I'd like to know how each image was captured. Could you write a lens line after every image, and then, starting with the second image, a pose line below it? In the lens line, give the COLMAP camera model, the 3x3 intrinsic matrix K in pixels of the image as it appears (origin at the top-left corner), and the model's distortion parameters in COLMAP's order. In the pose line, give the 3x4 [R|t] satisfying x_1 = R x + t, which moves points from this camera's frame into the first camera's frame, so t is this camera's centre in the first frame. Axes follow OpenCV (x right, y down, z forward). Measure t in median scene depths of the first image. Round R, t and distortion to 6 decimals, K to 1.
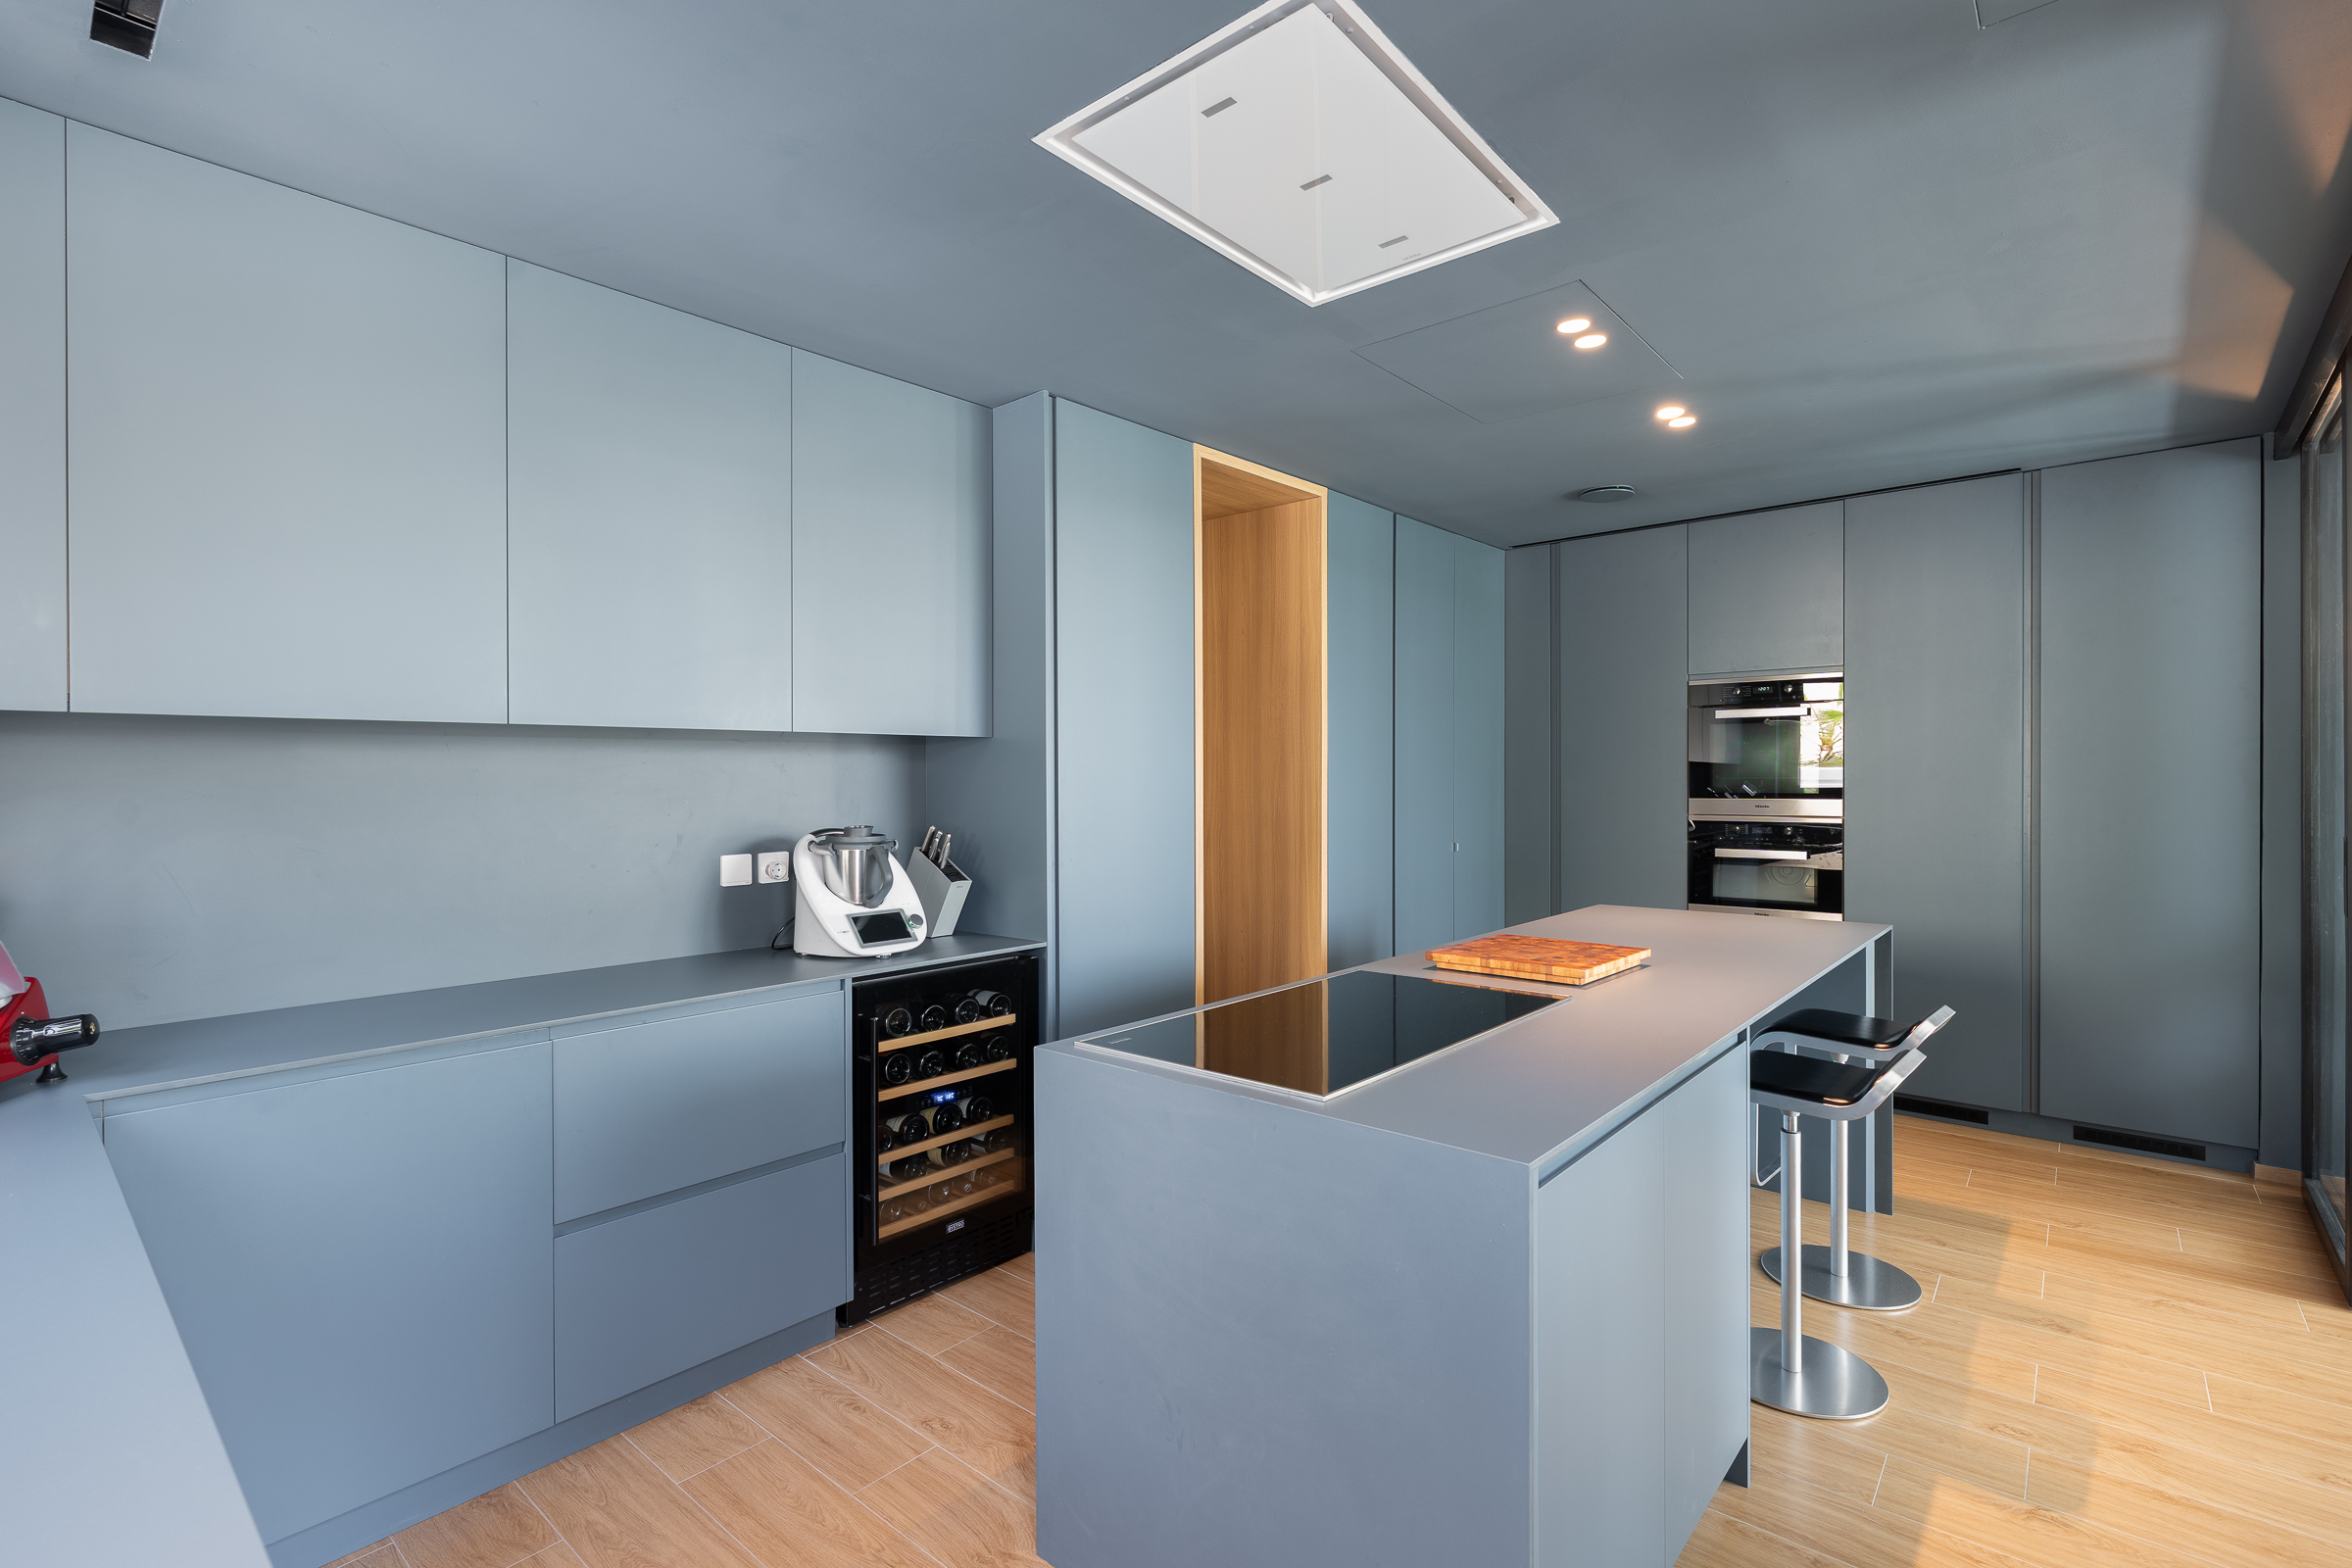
lens RADIAL K [[1074.5, 0, 1185.8], [0, 1074.5, 783.9], [0, 0, 1]] dist [-0.005204, 0.001648]
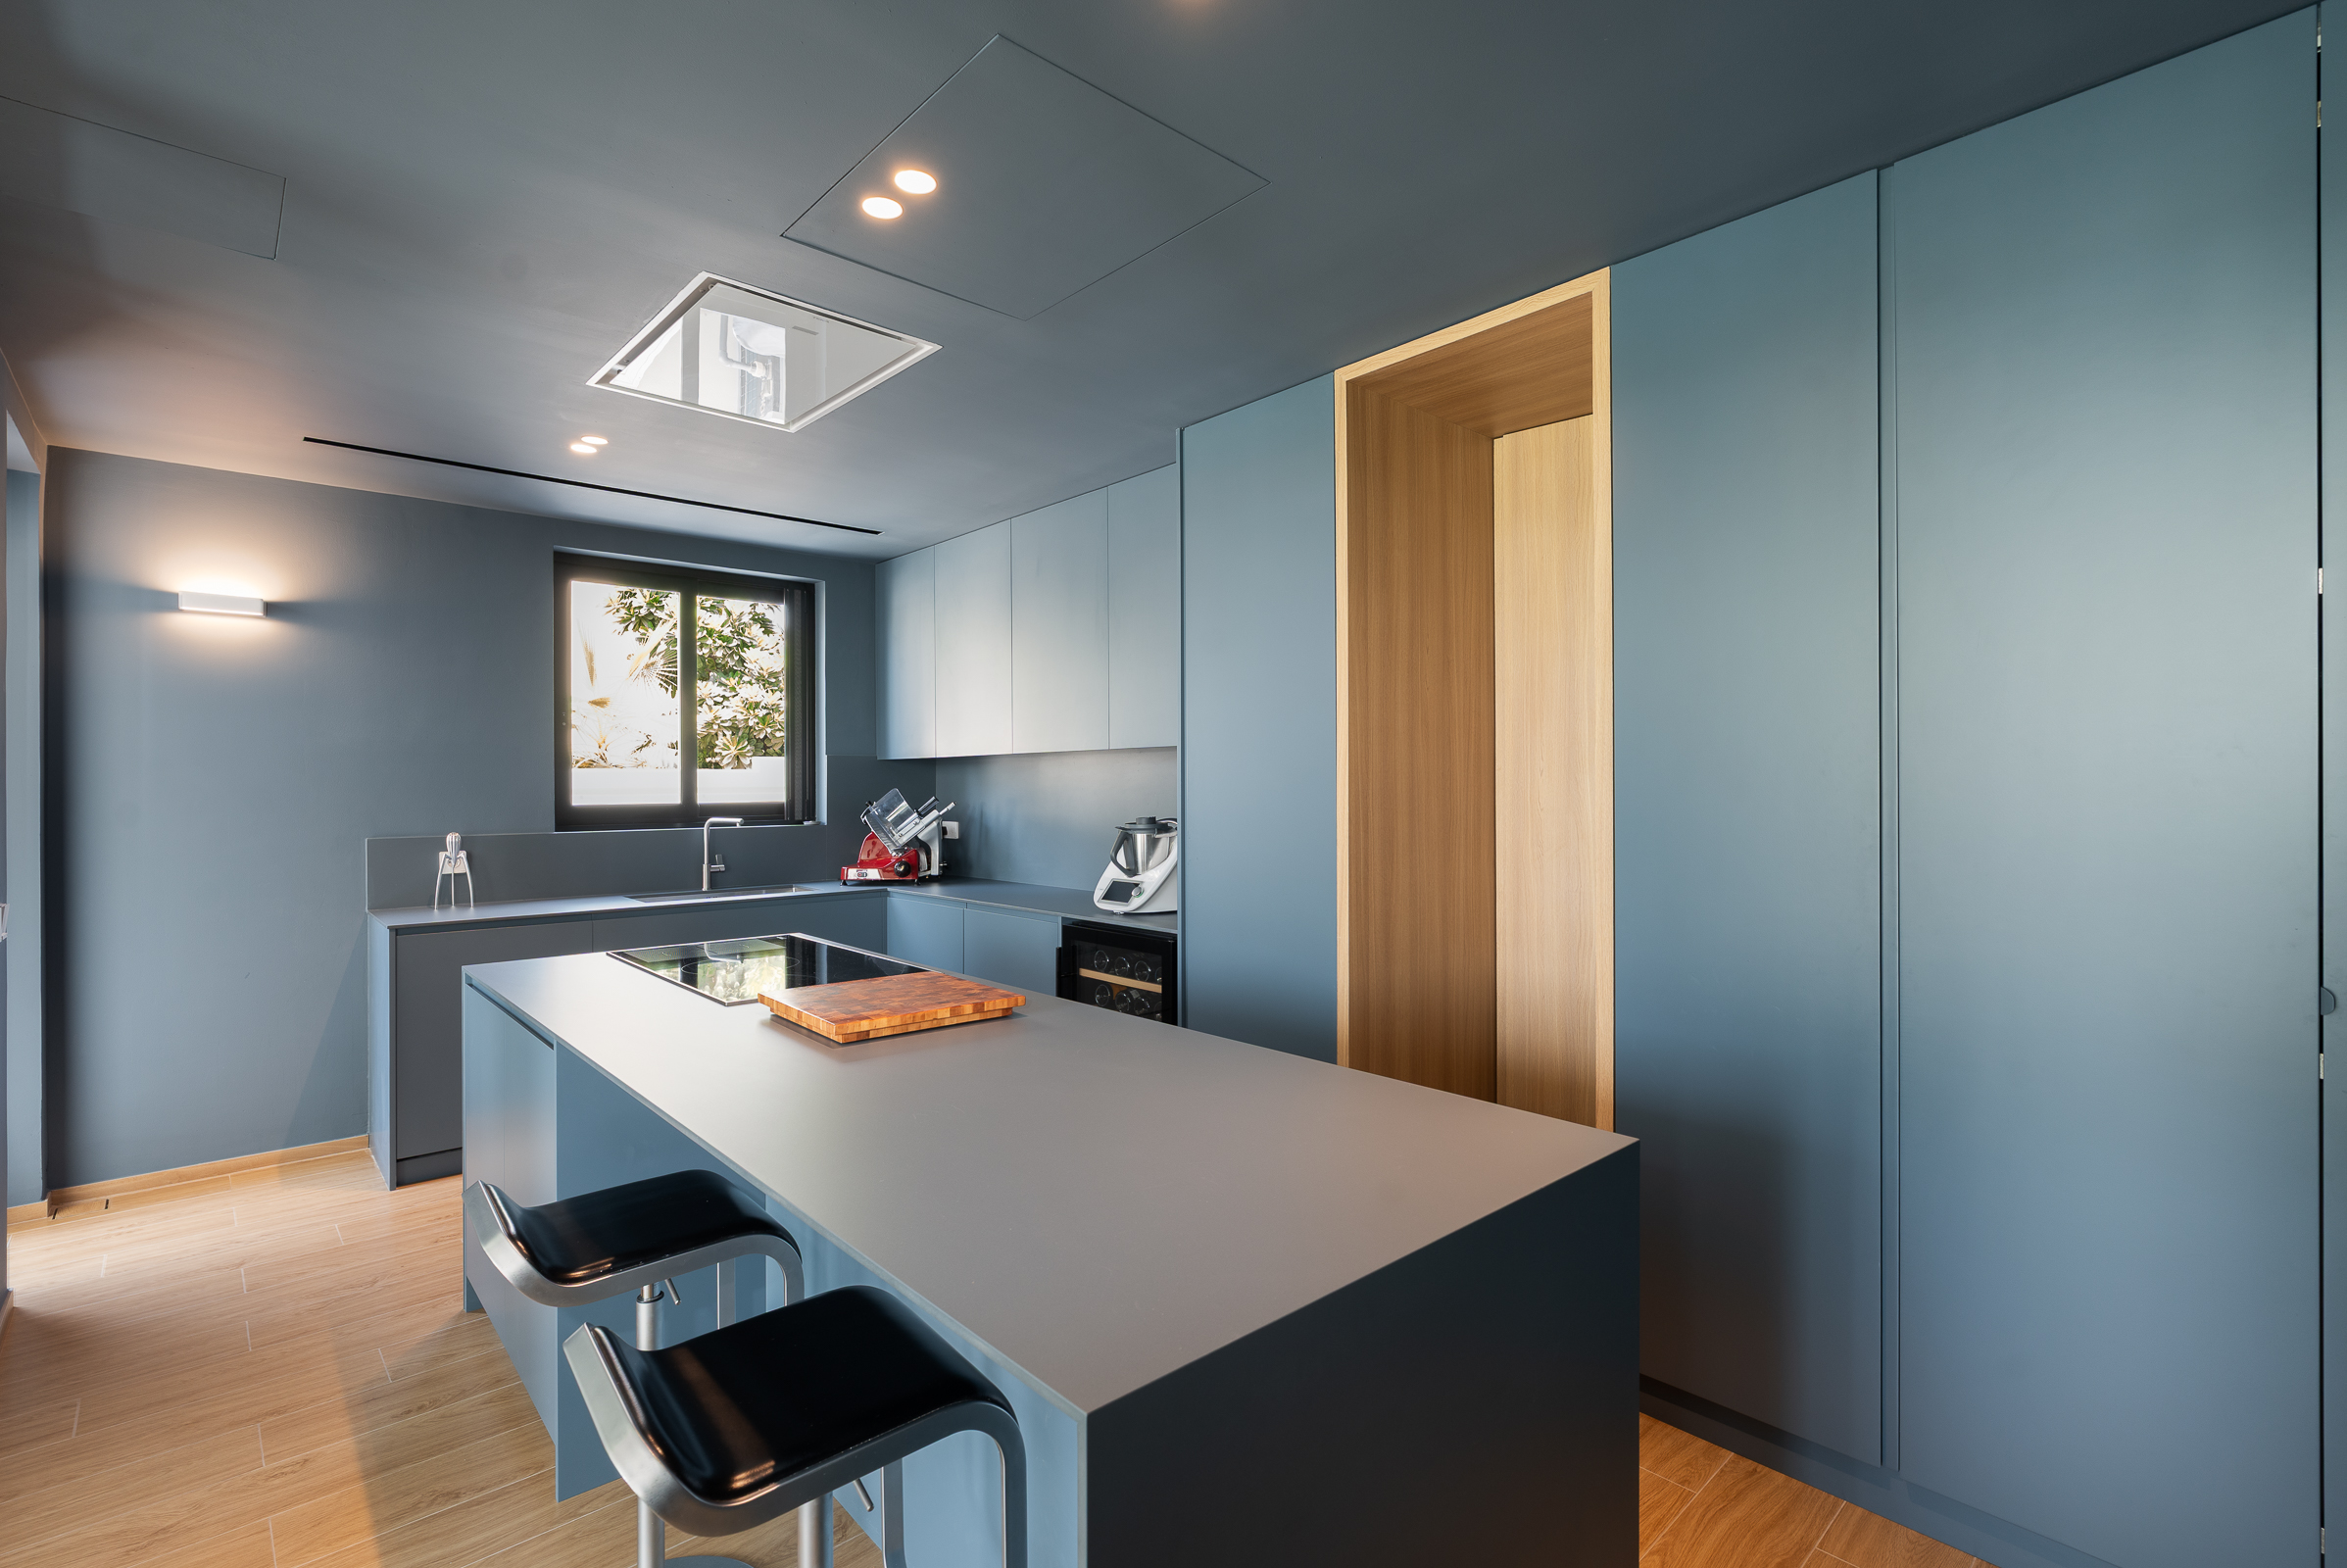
lens RADIAL K [[1072.3, 0, 1184.3], [0, 1072.3, 782.6], [0, 0, 1]] dist [-0.005204, 0.001648]
pose [[-0.113273, 0.009419, -0.993519, 1.111078], [0.004238, 0.999951, 0.008997, -0.017078], [0.993555, -0.003192, -0.113307, 1.305002]]
